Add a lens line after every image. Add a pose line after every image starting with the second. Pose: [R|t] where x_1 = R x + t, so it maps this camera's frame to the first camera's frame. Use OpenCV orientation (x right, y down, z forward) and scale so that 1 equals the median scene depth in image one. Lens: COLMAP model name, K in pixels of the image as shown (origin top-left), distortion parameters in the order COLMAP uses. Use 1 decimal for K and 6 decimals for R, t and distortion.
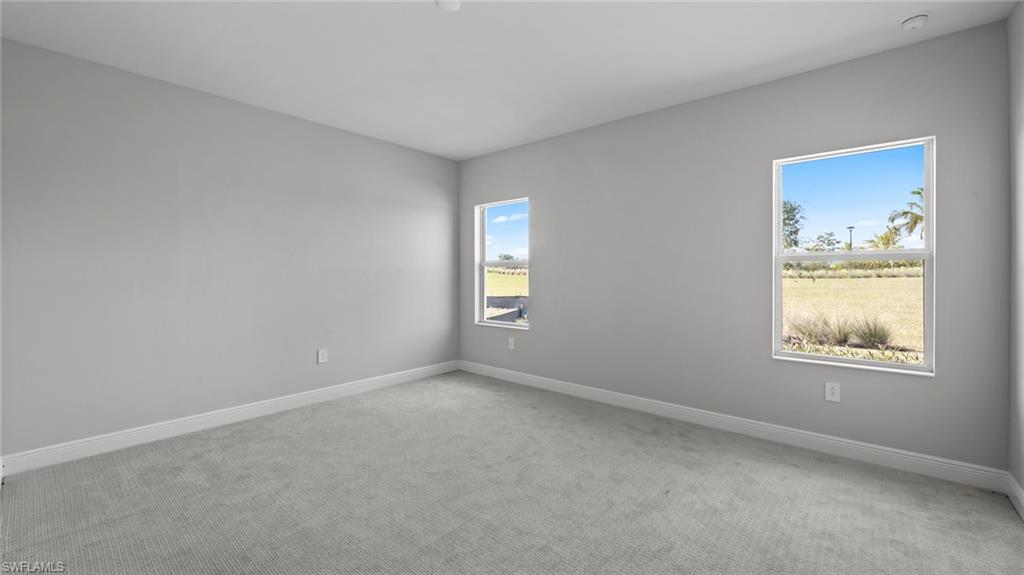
lens RADIAL K [[413.7, 0, 511.8], [0, 413.7, 278.7], [0, 0, 1]] dist [-0.000692, 0.001254]
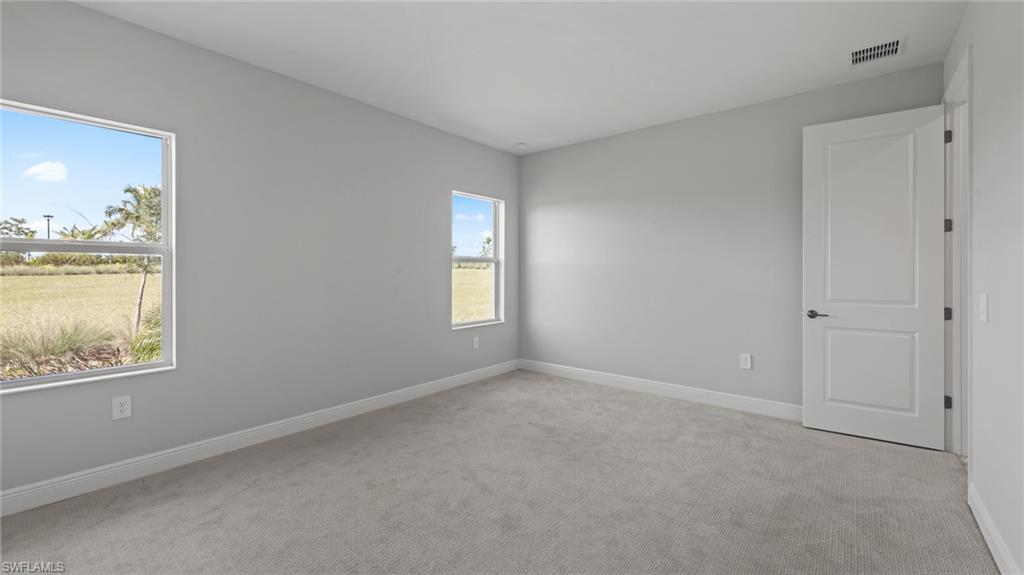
lens RADIAL K [[413.7, 0, 508.6], [0, 413.7, 278.0], [0, 0, 1]] dist [-0.000692, 0.001254]
pose [[-0.039674, -0.012542, 0.999134, -0.610343], [0.006224, 0.999899, 0.012798, -0.001521], [-0.999193, 0.006727, -0.039592, 0.662507]]
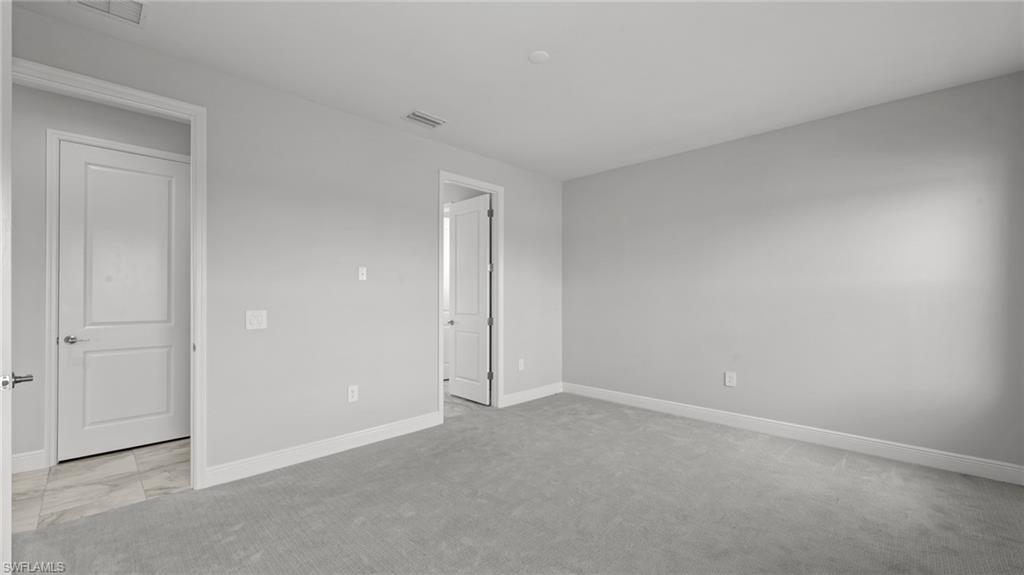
lens RADIAL K [[413.7, 0, 512.5], [0, 413.7, 295.6], [0, 0, 1]] dist [-0.000692, 0.001254]
pose [[-0.084410, -0.006525, -0.996410, 0.551674], [-0.006635, 0.999960, -0.005987, 0.001163], [0.996409, 0.006105, -0.084449, 0.574028]]
